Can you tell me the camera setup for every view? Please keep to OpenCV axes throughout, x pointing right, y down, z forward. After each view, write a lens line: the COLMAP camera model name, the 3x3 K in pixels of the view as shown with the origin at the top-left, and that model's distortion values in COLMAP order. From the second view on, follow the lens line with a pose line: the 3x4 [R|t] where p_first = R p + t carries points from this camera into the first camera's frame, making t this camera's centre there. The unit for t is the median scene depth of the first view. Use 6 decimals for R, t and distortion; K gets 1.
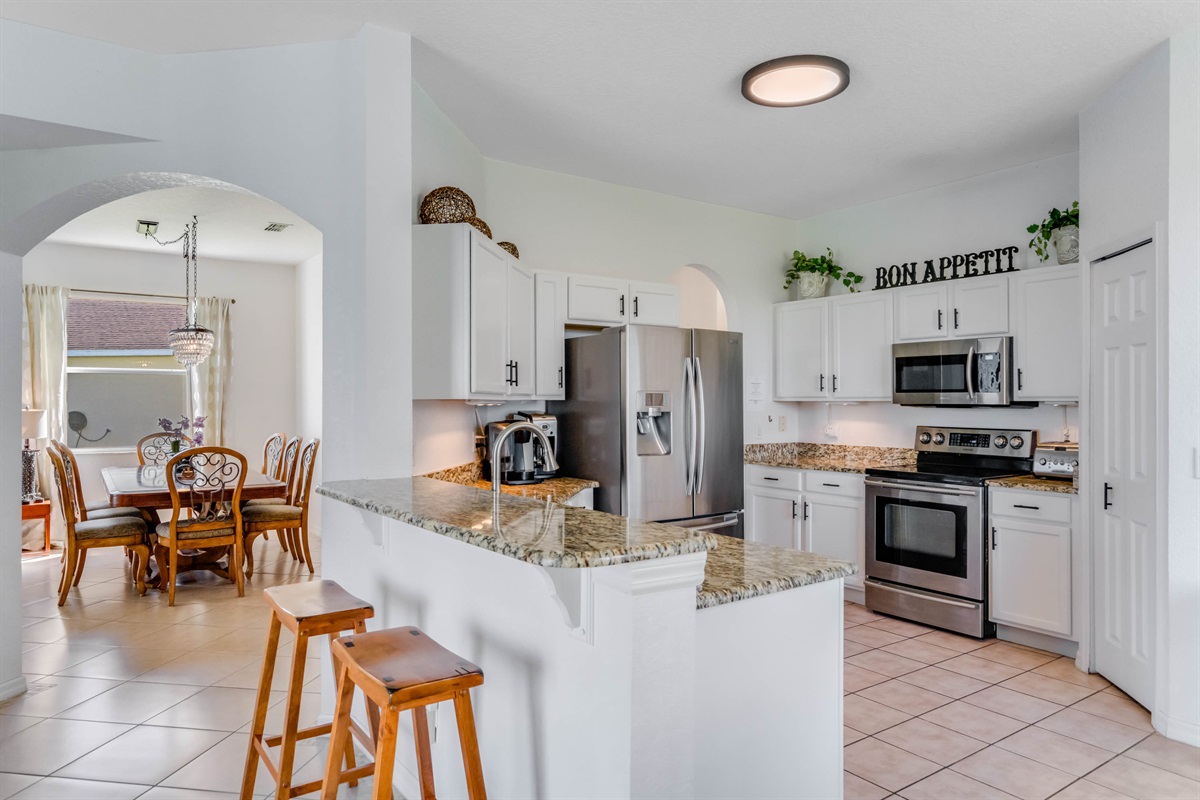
lens RADIAL K [[766.5, 0, 597.6], [0, 766.5, 392.2], [0, 0, 1]] dist [0.007366, 0.002482]
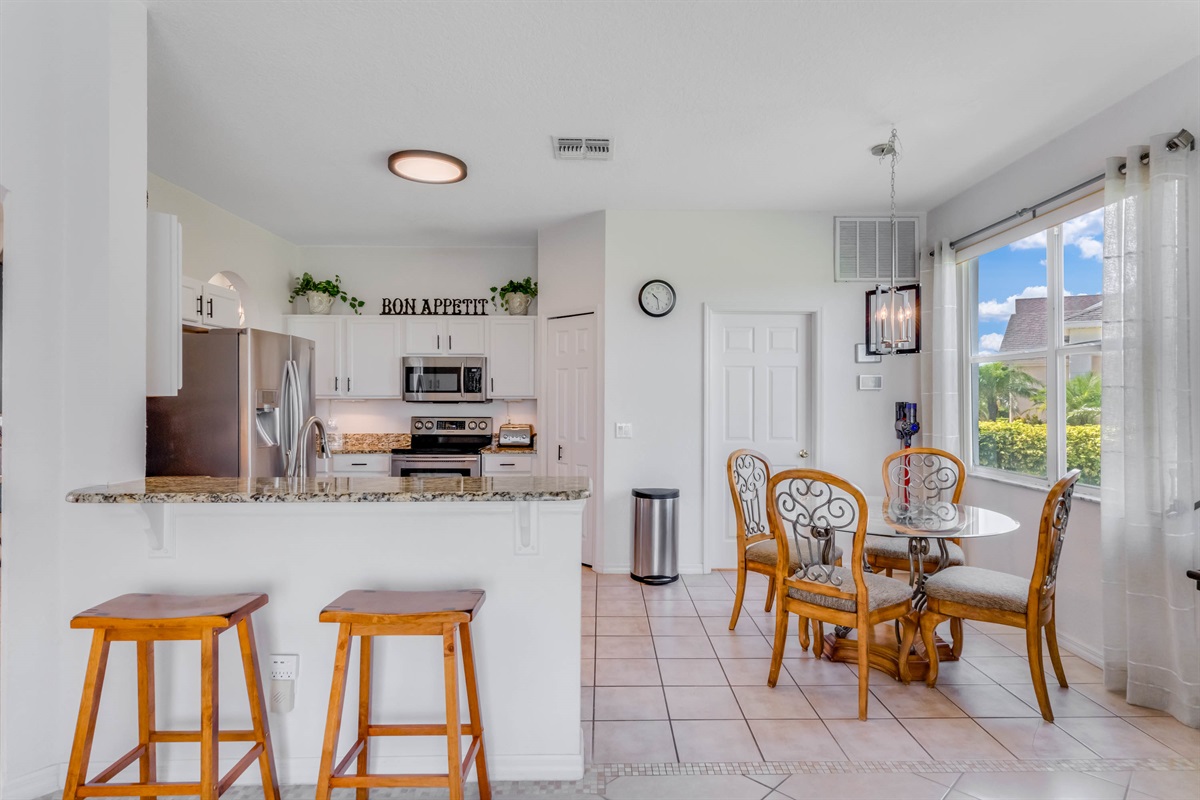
lens RADIAL K [[648.9, 0, 599.1], [0, 648.9, 397.7], [0, 0, 1]] dist [0.032469, 0.000293]
pose [[0.573519, 0.002110, 0.819190, -0.371216], [-0.009399, 0.999948, 0.004005, 0.001749], [-0.819138, -0.009997, 0.573509, 0.051930]]
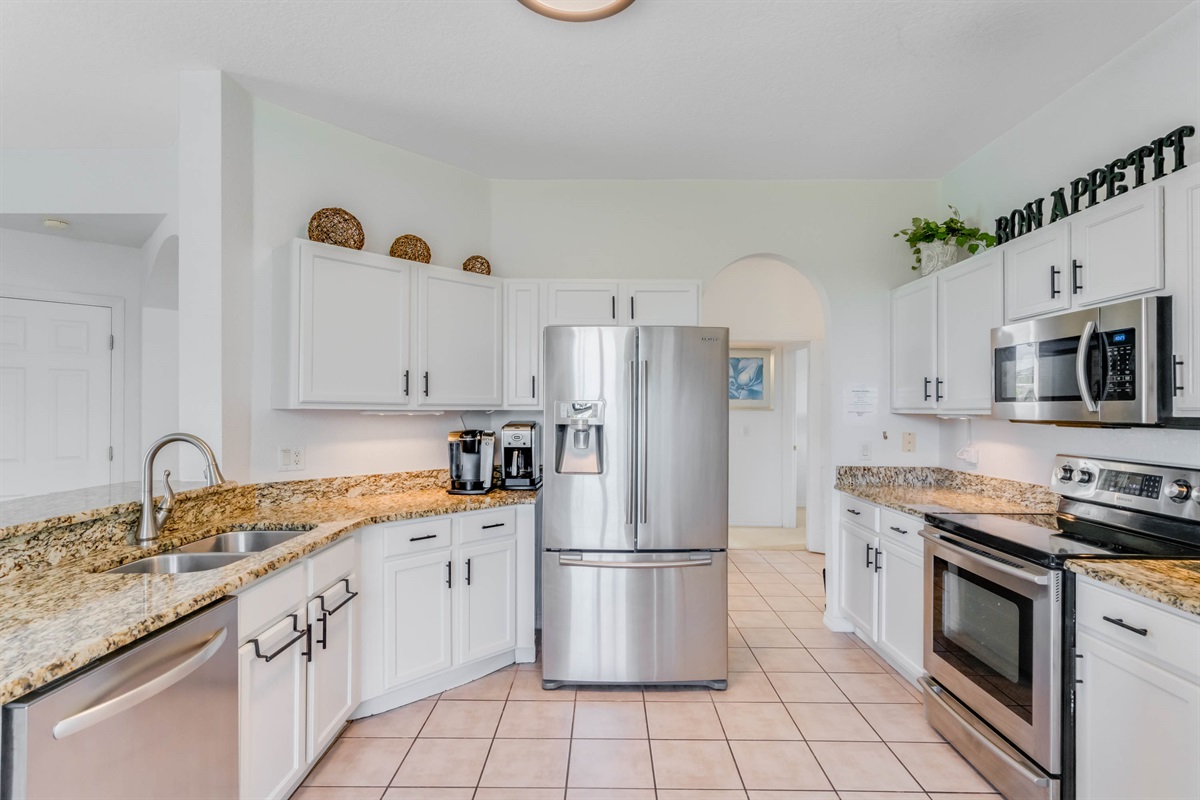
lens RADIAL K [[599.7, 0, 597.1], [0, 599.7, 401.1], [0, 0, 1]] dist [0.014954, 0.000296]
pose [[0.810135, -0.004775, -0.586223, 0.422720], [0.002377, 0.999985, -0.004861, 0.001656], [0.586238, 0.002544, 0.810135, 0.387075]]
